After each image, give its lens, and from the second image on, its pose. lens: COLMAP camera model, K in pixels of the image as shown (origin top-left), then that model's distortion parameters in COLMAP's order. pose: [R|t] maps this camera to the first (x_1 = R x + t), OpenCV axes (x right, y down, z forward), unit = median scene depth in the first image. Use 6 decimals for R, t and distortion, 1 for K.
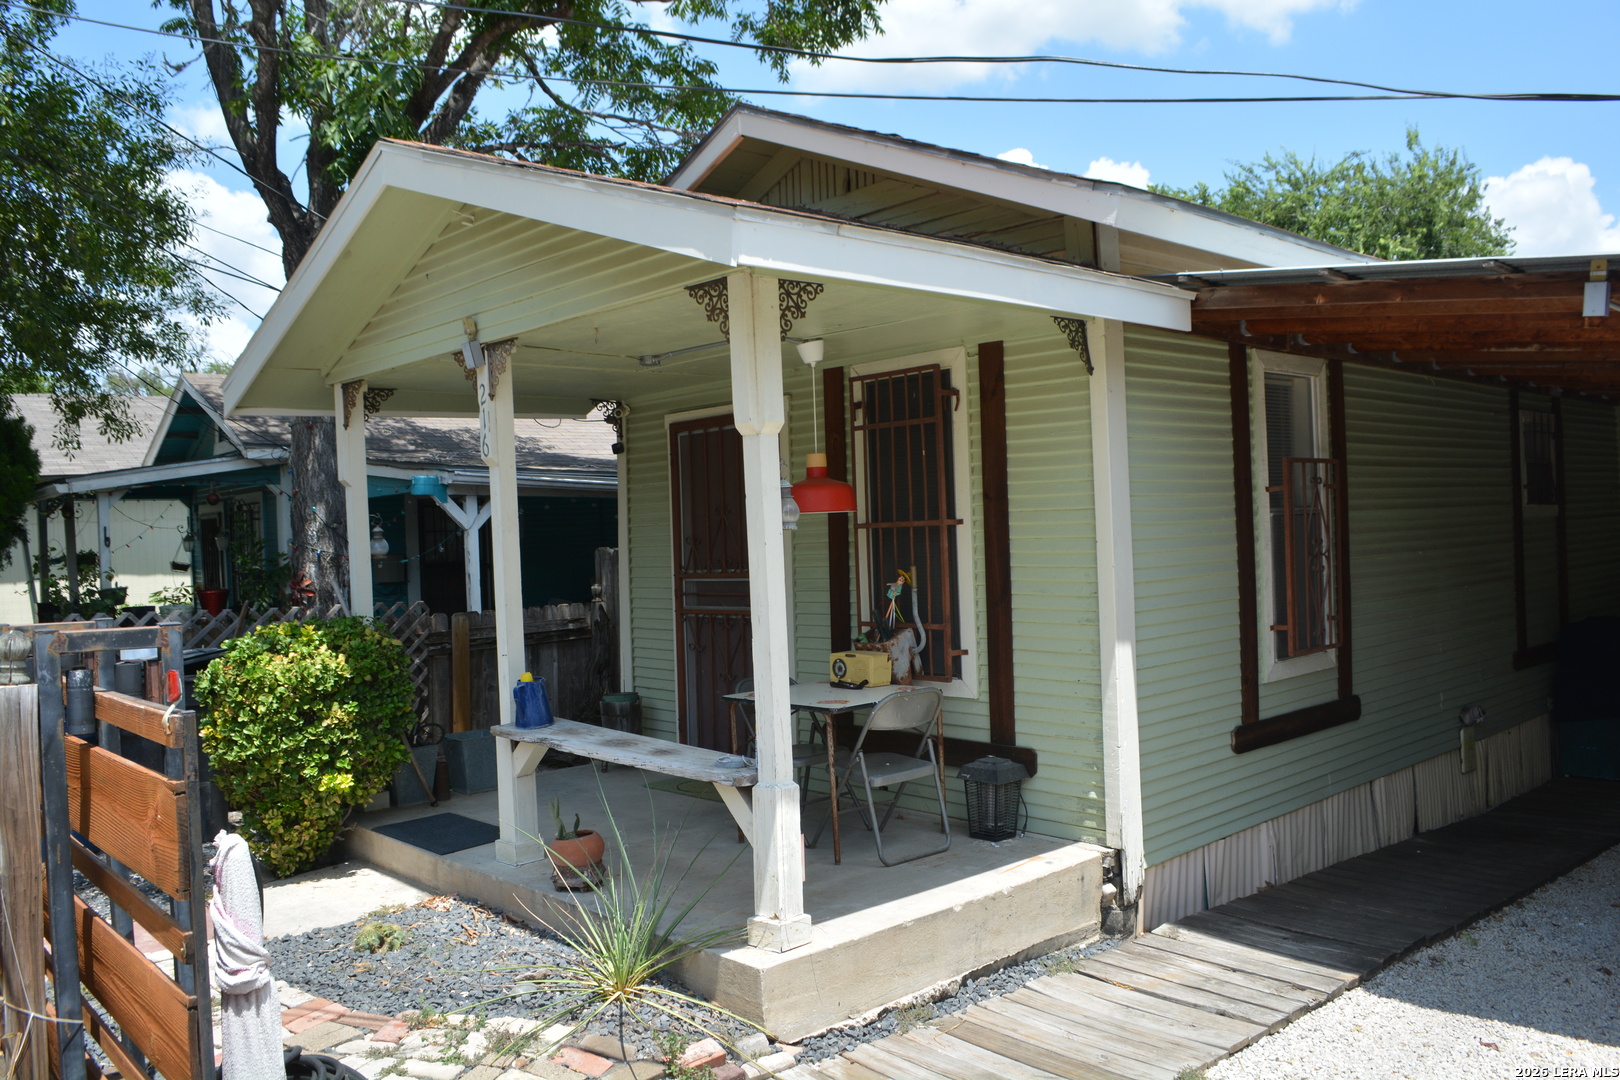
lens RADIAL K [[1273.1, 0, 809.3], [0, 1273.1, 571.8], [0, 0, 1]] dist [-0.086192, 0.010395]
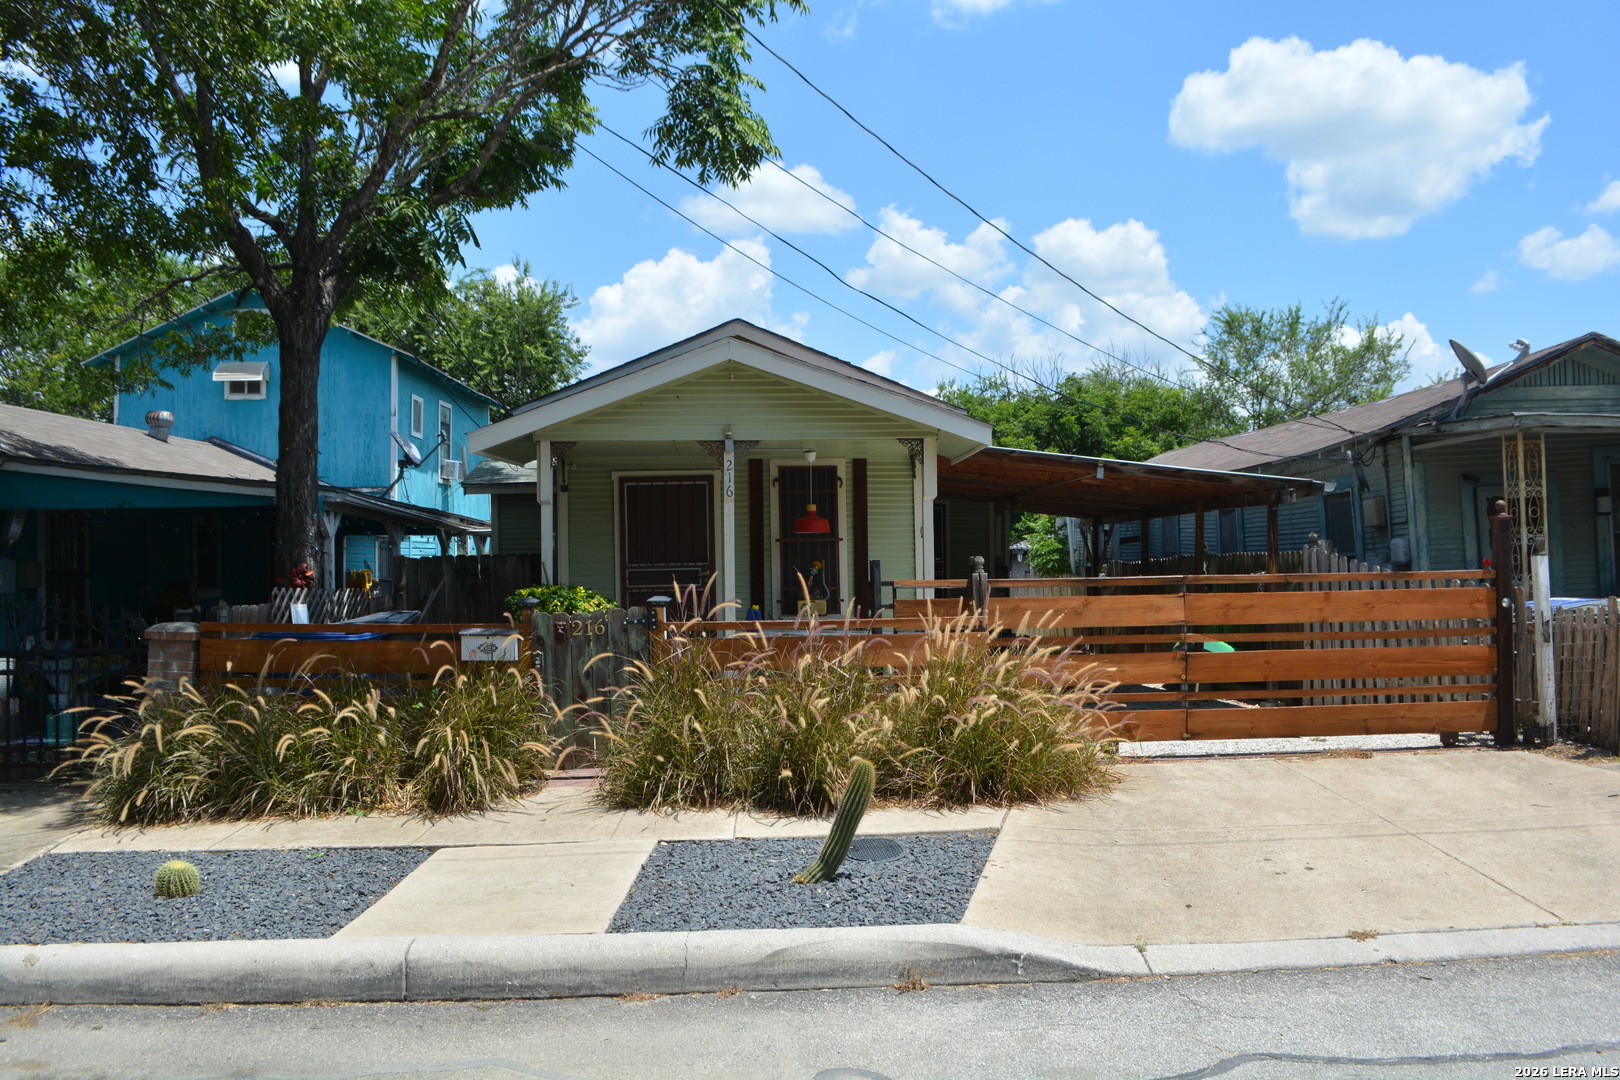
lens RADIAL K [[1273.1, 0, 809.3], [0, 1273.1, 571.8], [0, 0, 1]] dist [-0.086192, 0.010395]
pose [[0.641200, 0.016421, 0.767198, -1.569414], [0.014554, 0.999331, -0.033553, 0.086812], [-0.767236, 0.032680, 0.640532, -0.335883]]
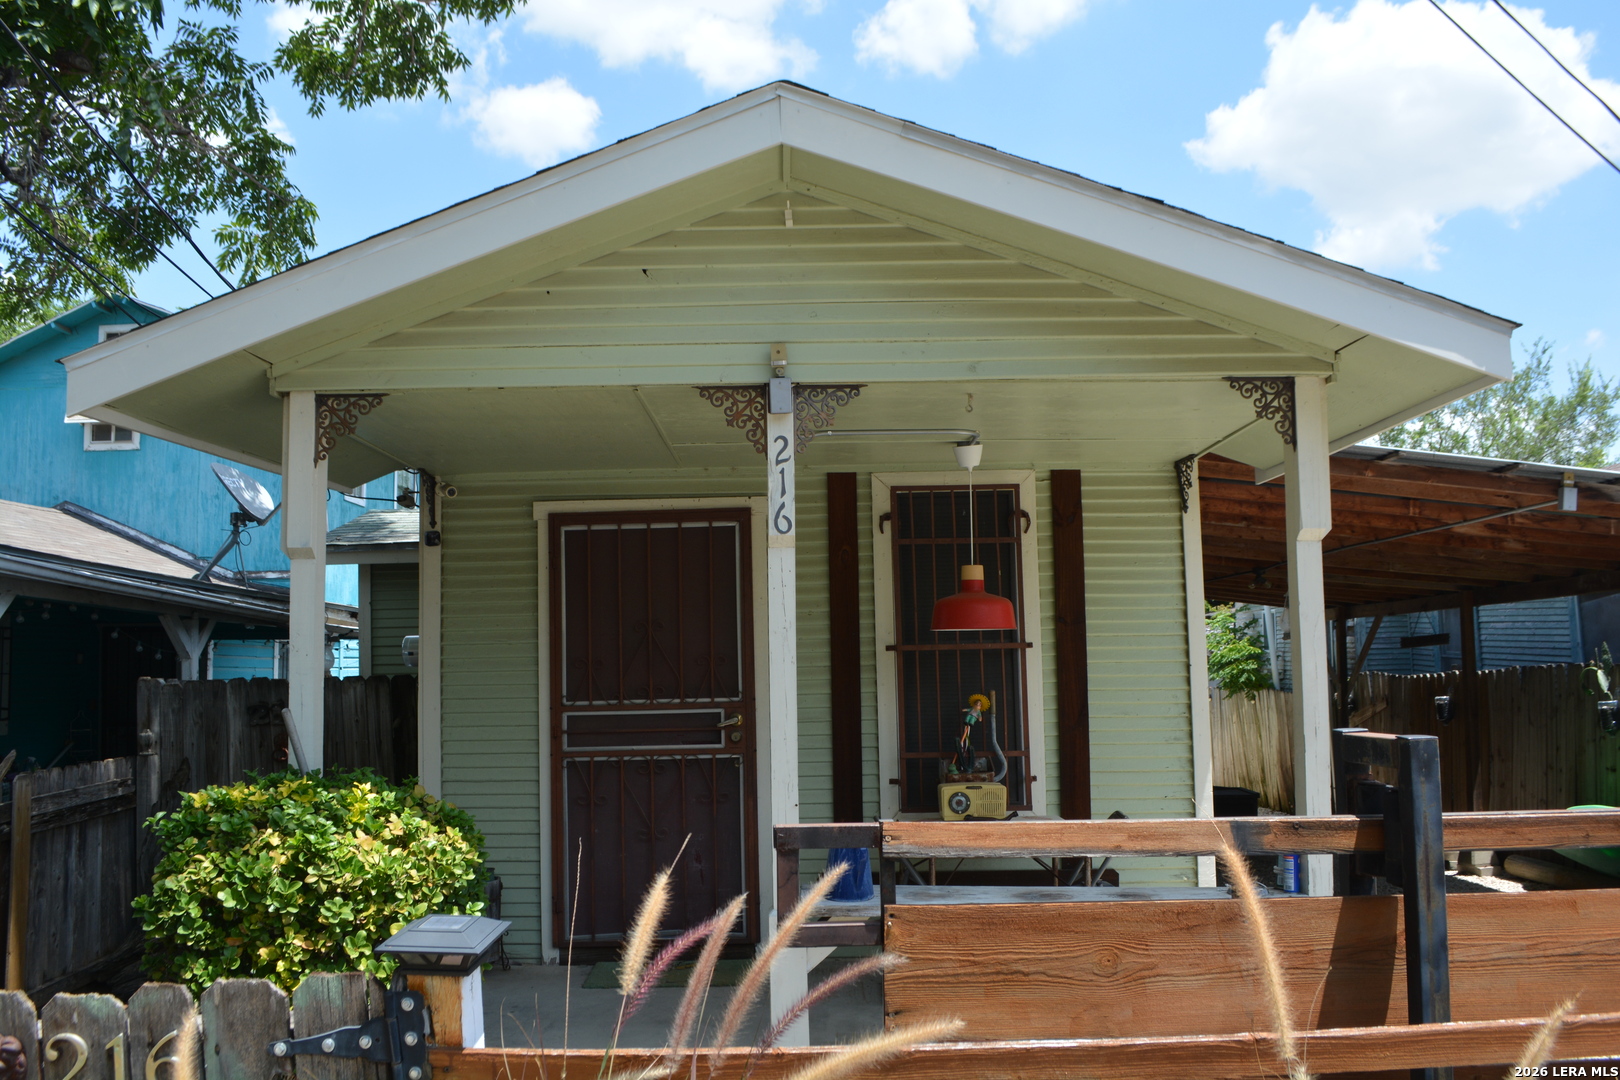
lens RADIAL K [[1286.3, 0, 809.2], [0, 1286.3, 568.2], [0, 0, 1]] dist [-0.083587, 0.001682]
pose [[0.679140, 0.075217, 0.730144, -0.730112], [0.017118, 0.992842, -0.118201, 0.016158], [-0.733809, 0.092774, 0.672992, 0.450849]]
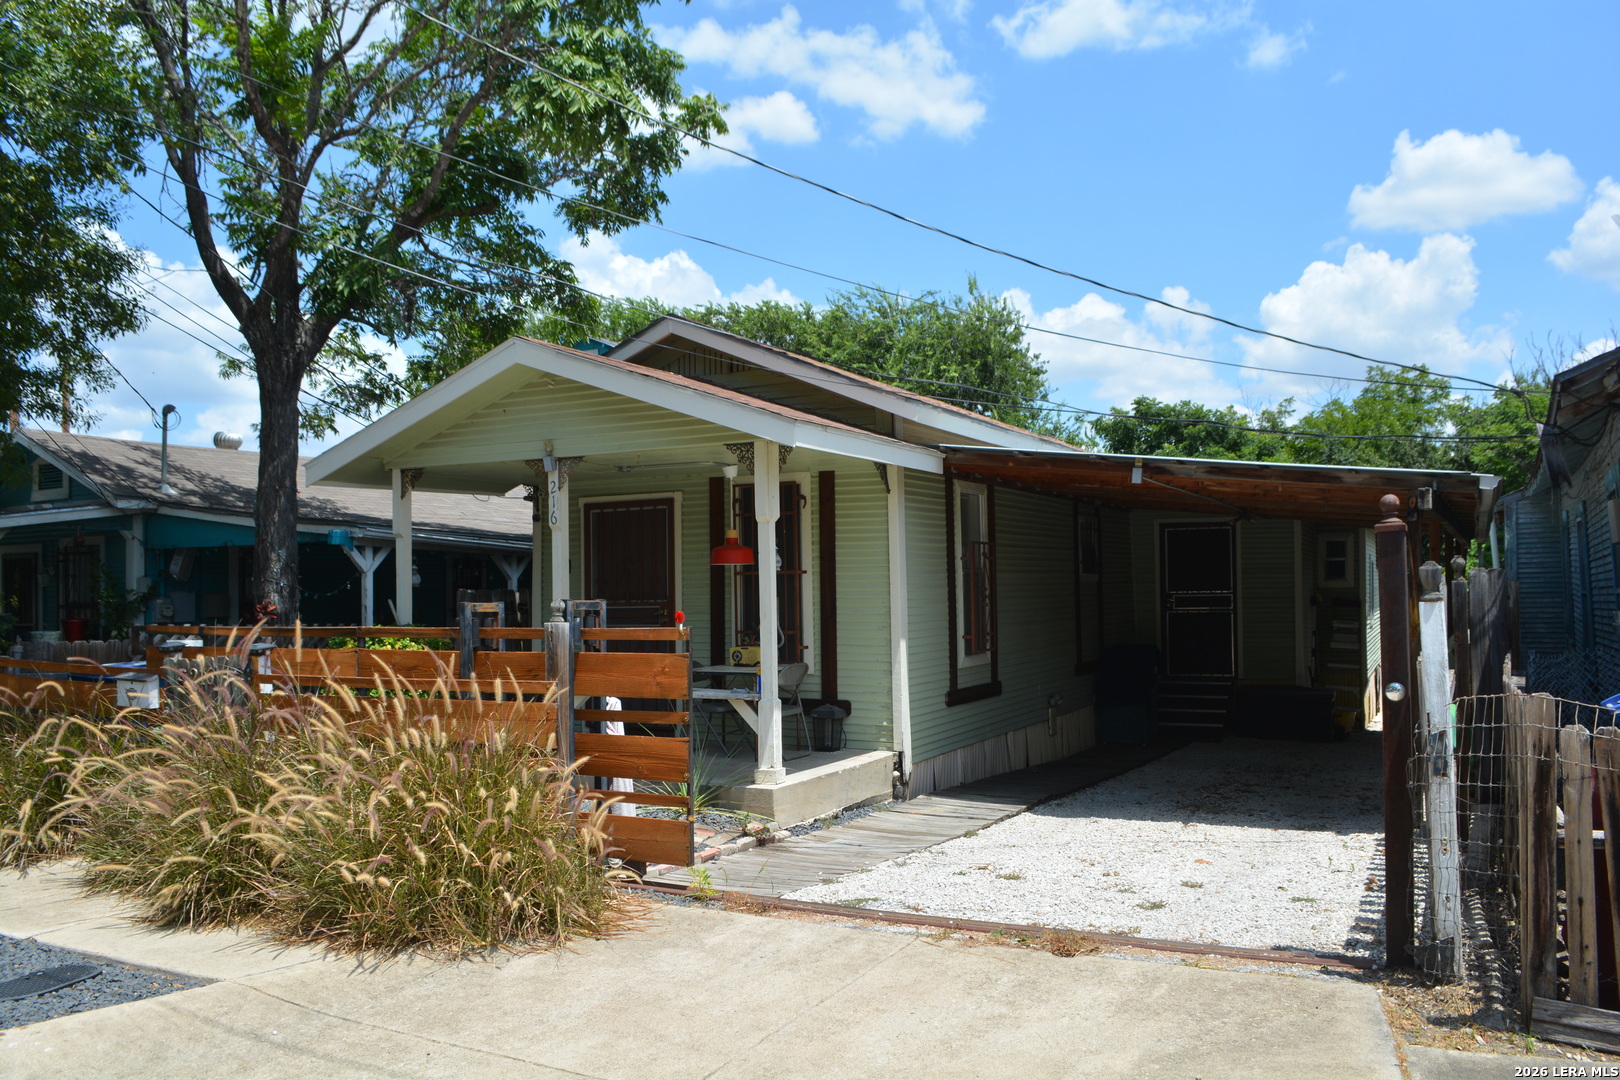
lens RADIAL K [[1273.1, 0, 809.3], [0, 1273.1, 571.8], [0, 0, 1]] dist [-0.086192, 0.010395]
pose [[0.939737, 0.027843, 0.340763, -0.469693], [-0.009467, 0.998415, -0.055472, 0.056933], [-0.341768, 0.048903, 0.938511, -0.636759]]
